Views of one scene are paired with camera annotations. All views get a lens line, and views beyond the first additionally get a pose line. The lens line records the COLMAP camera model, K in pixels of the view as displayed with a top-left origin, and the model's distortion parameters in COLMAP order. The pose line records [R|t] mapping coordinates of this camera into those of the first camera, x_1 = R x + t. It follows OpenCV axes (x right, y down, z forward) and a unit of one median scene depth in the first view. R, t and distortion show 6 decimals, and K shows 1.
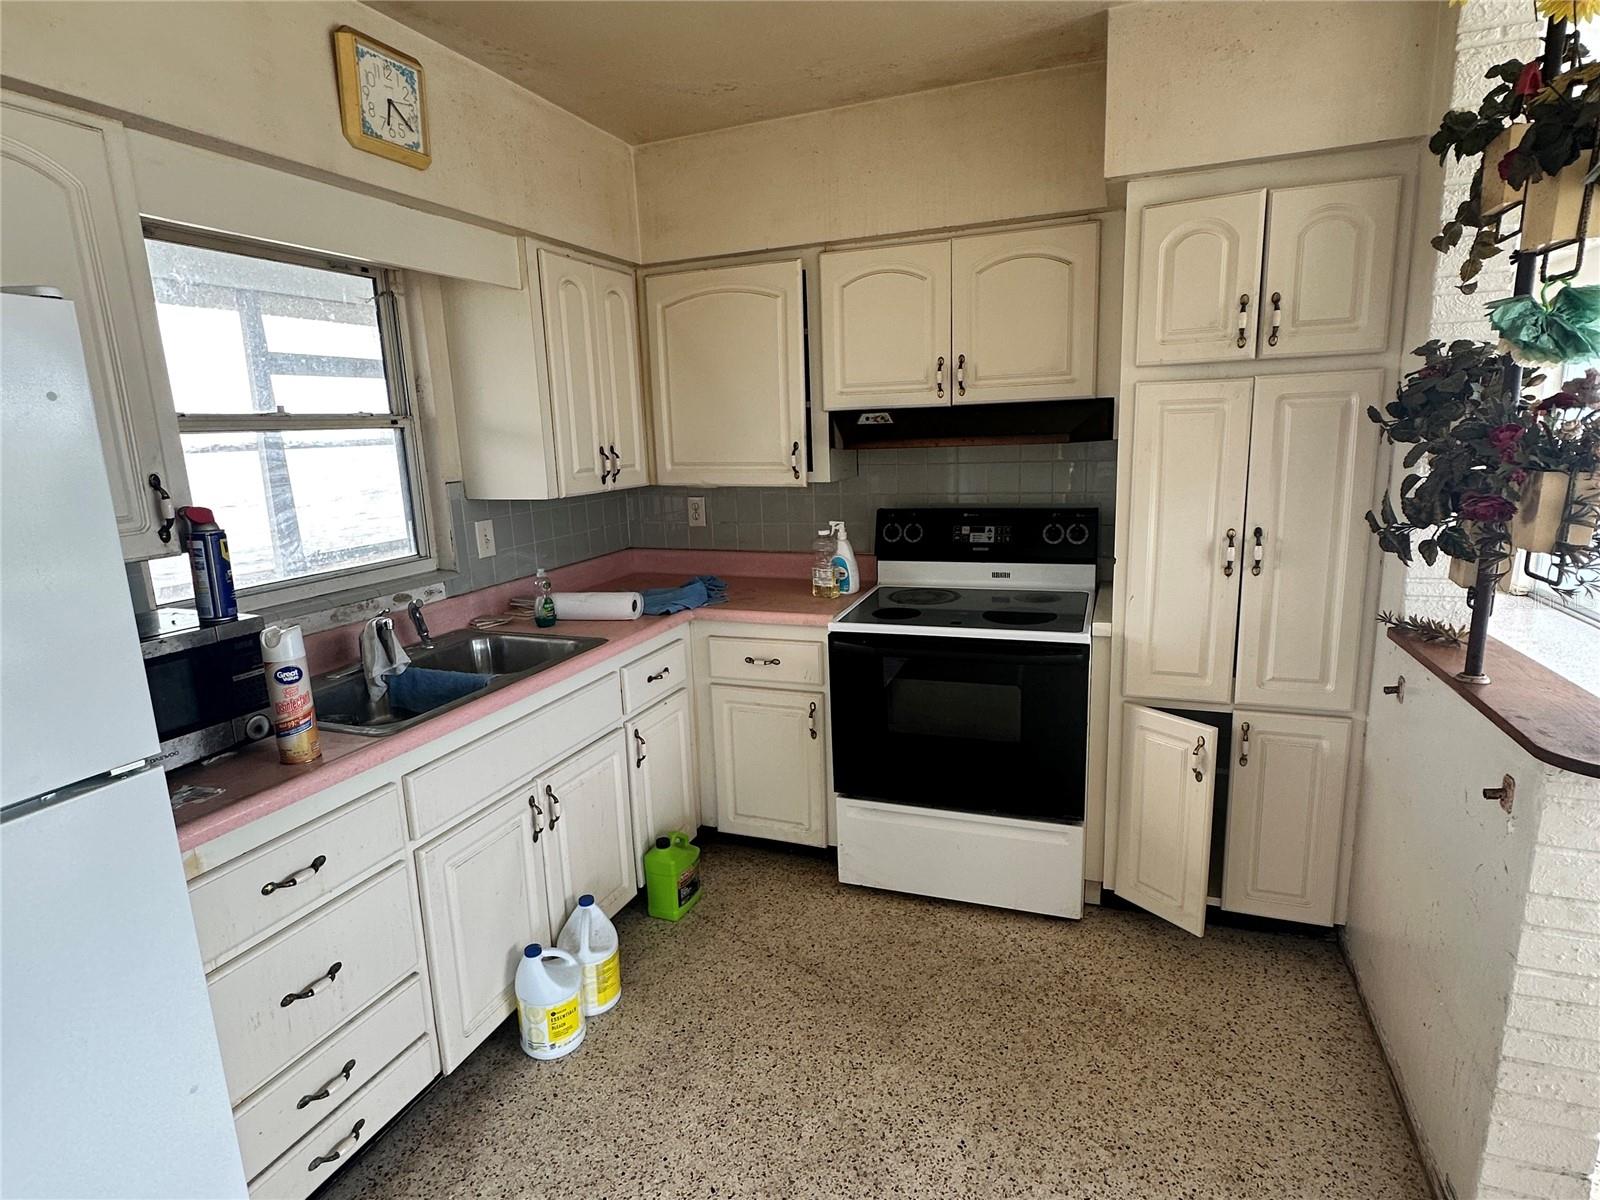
lens RADIAL K [[853.0, 0, 799.4], [0, 853.0, 598.5], [0, 0, 1]] dist [0.000635, -0.000427]
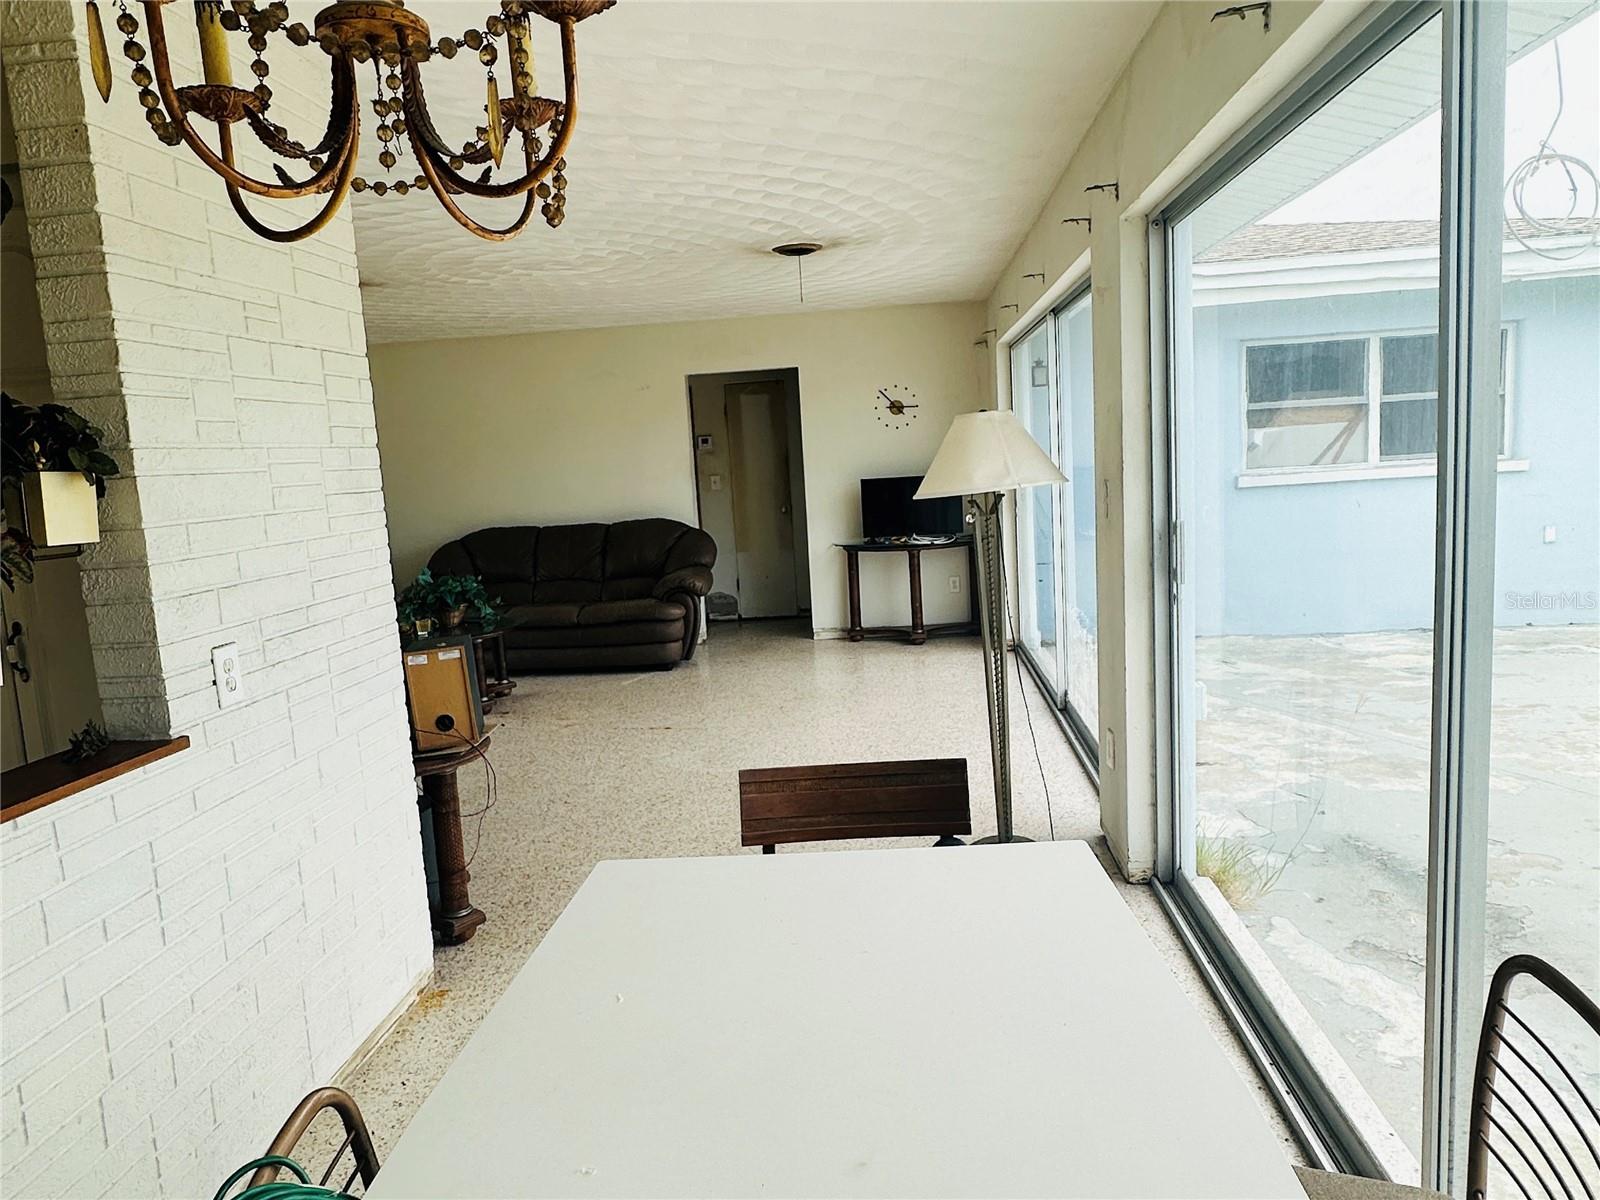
lens RADIAL K [[1104.4, 0, 795.5], [0, 1104.4, 601.6], [0, 0, 1]] dist [-0.000584, 0.000157]
pose [[0.961783, -0.053001, 0.268633, 0.785985], [0.073755, 0.994972, -0.067758, 0.017693], [-0.263691, 0.084982, 0.960857, -0.149286]]
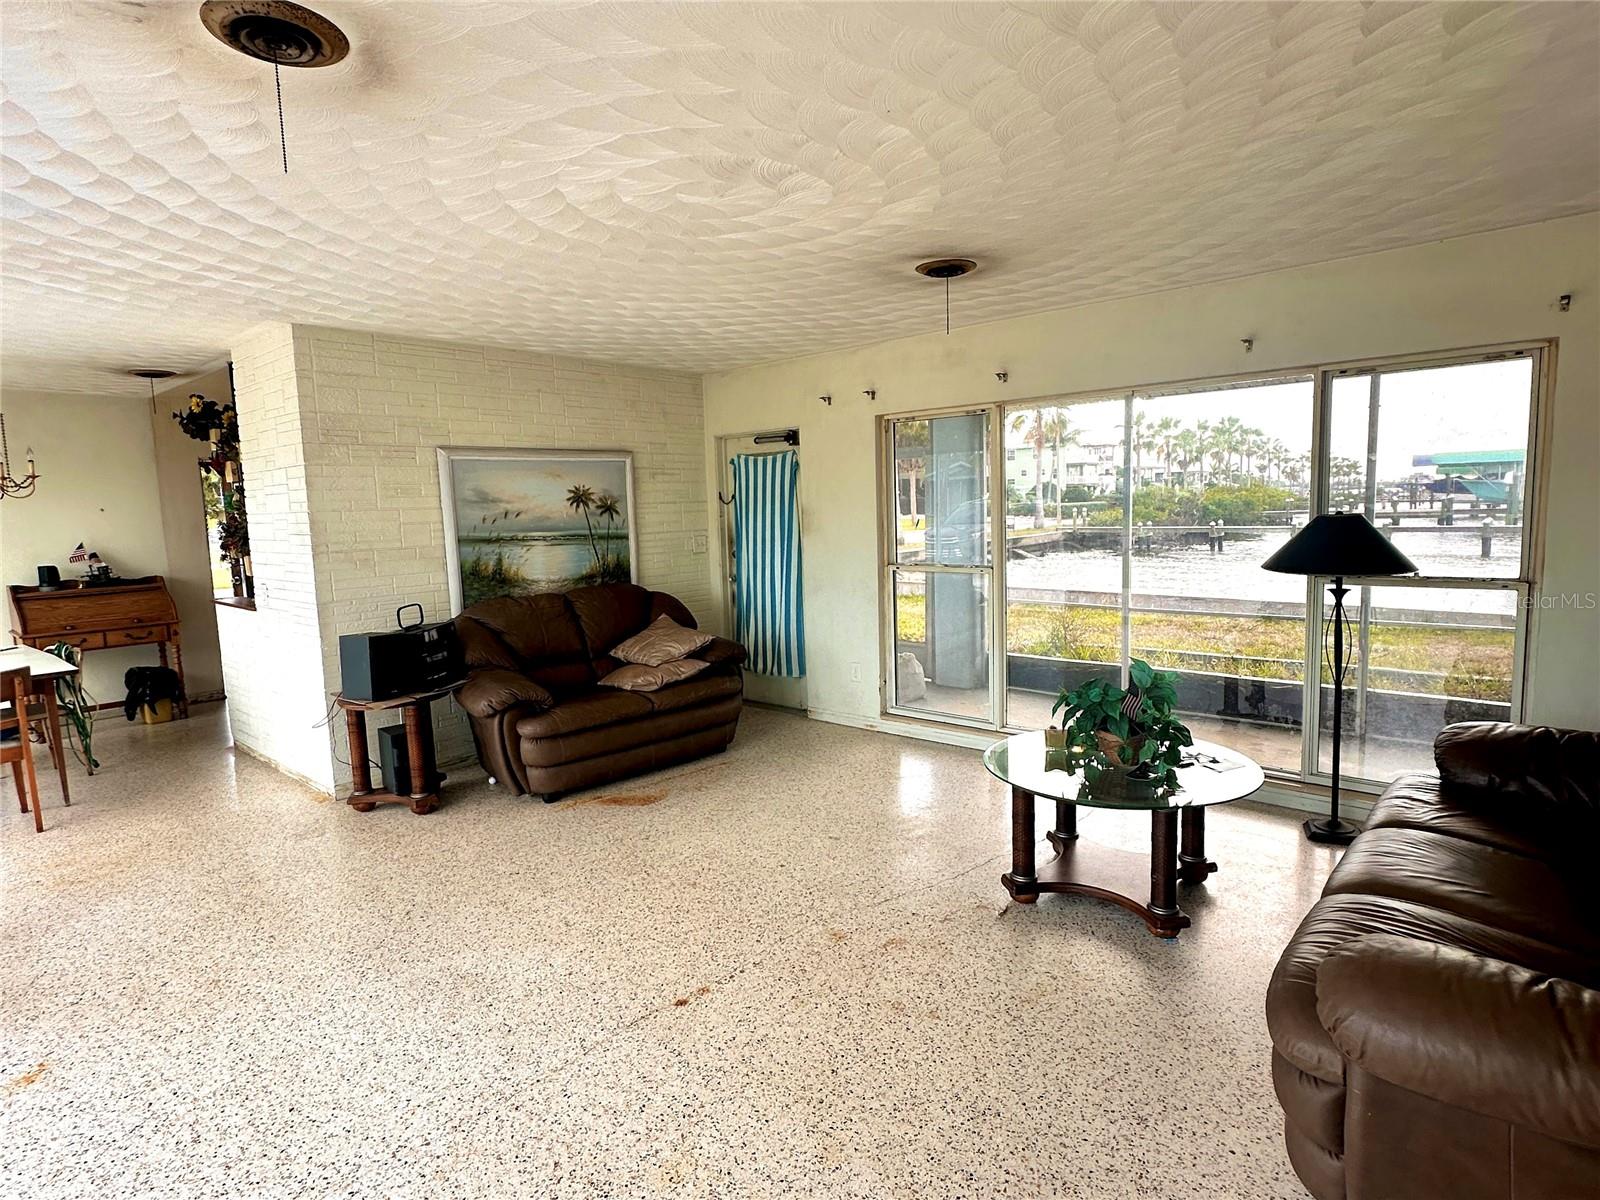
lens RADIAL K [[853.0, 0, 801.2], [0, 853.0, 598.3], [0, 0, 1]] dist [0.000635, -0.000427]
pose [[-0.337478, 0.150039, -0.929299, 1.944771], [-0.149735, 0.966090, 0.210356, -0.584052], [0.929348, 0.210139, -0.303568, 2.489936]]
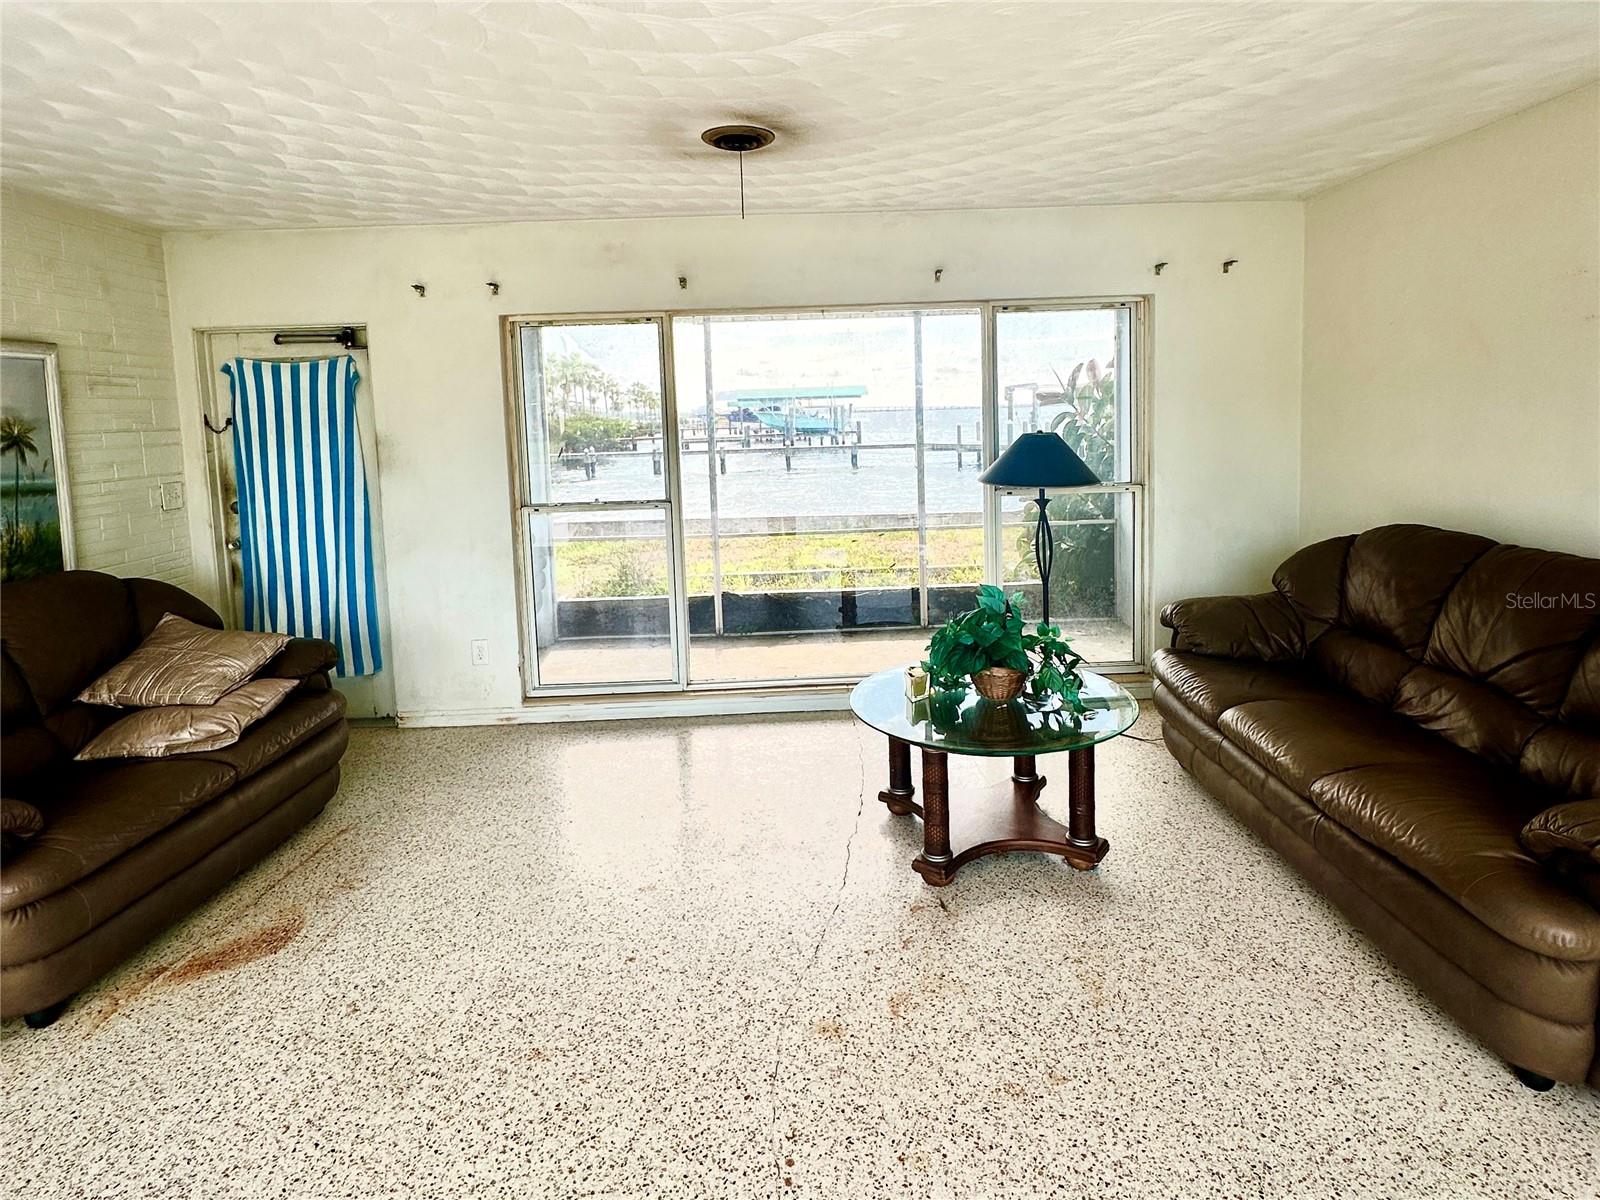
lens RADIAL K [[853.0, 0, 811.5], [0, 853.0, 480.5], [0, 0, 1]] dist [0.000635, -0.000427]
pose [[0.386645, 0.097449, -0.917066, 1.620503], [-0.169249, 0.985010, 0.033311, -0.451838], [0.906565, 0.142333, 0.397342, 1.875072]]
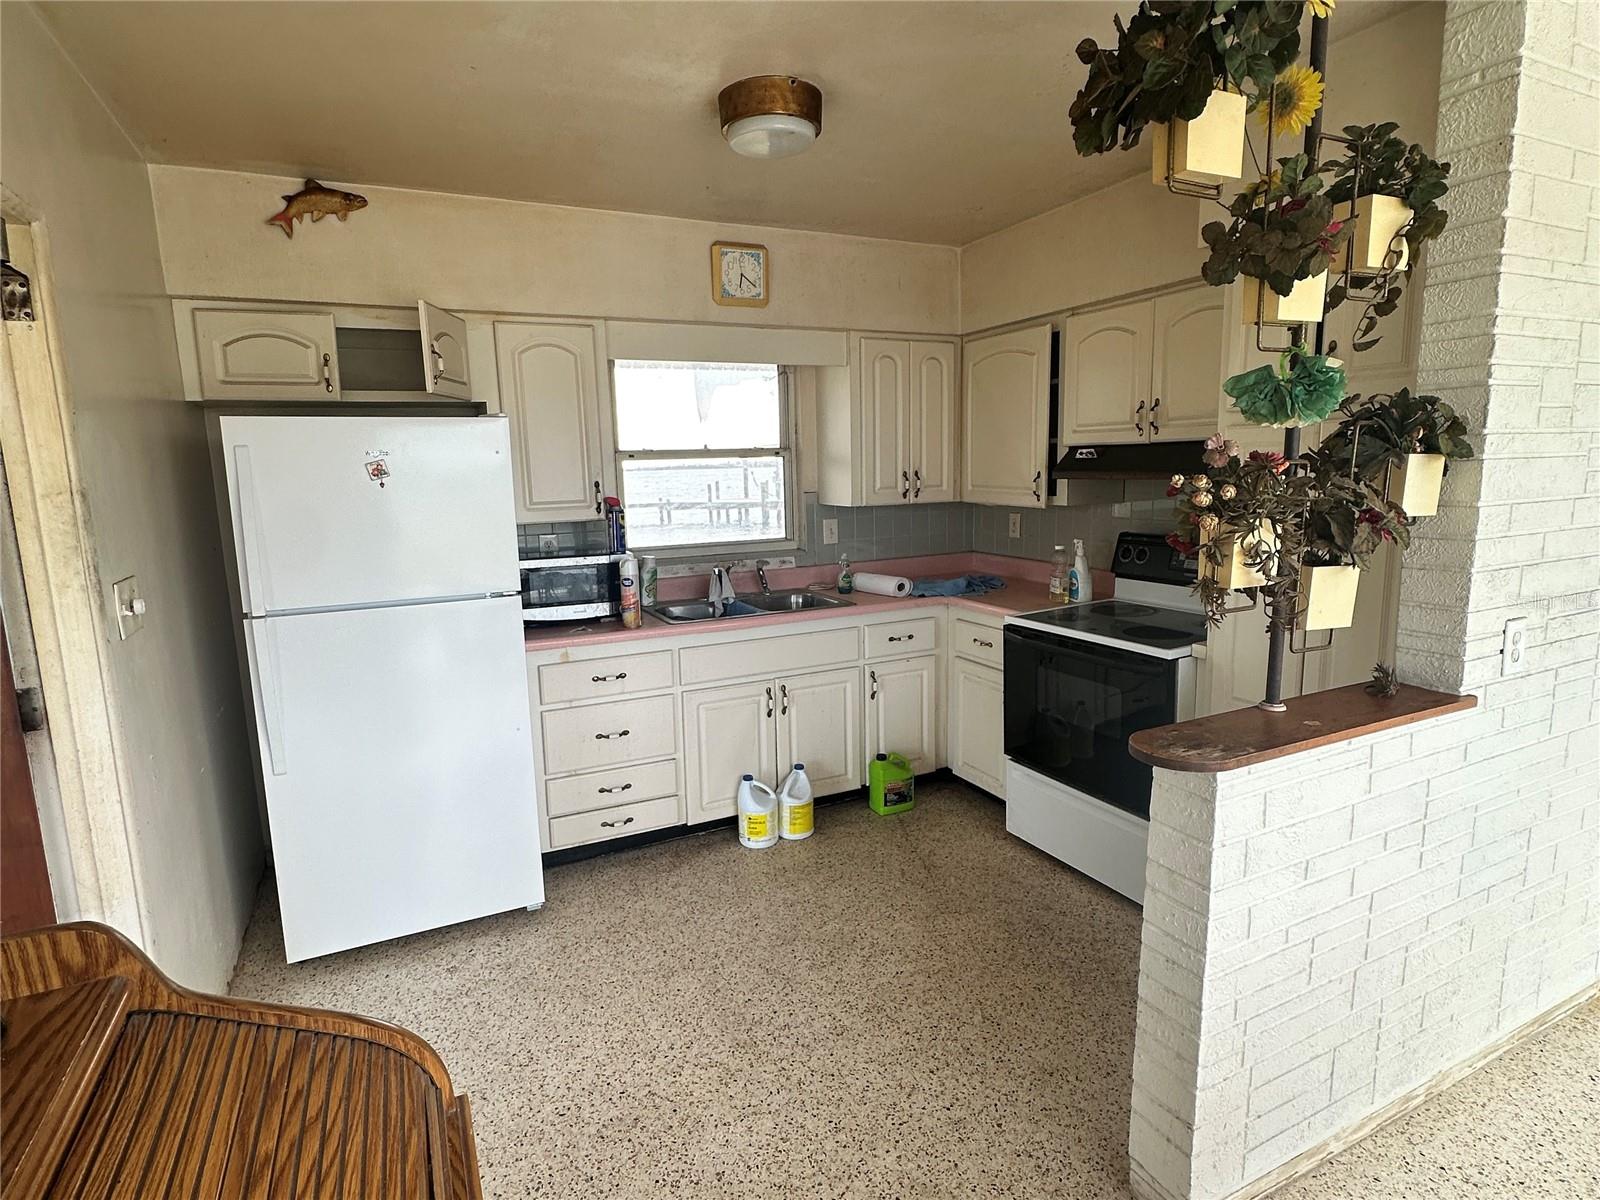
lens RADIAL K [[853.0, 0, 800.1], [0, 853.0, 599.6], [0, 0, 1]] dist [0.000635, -0.000427]
pose [[0.733220, 0.125900, -0.668234, 0.626169], [-0.137335, 0.989877, 0.035809, 0.001653], [0.665978, 0.065516, 0.743088, -0.132338]]
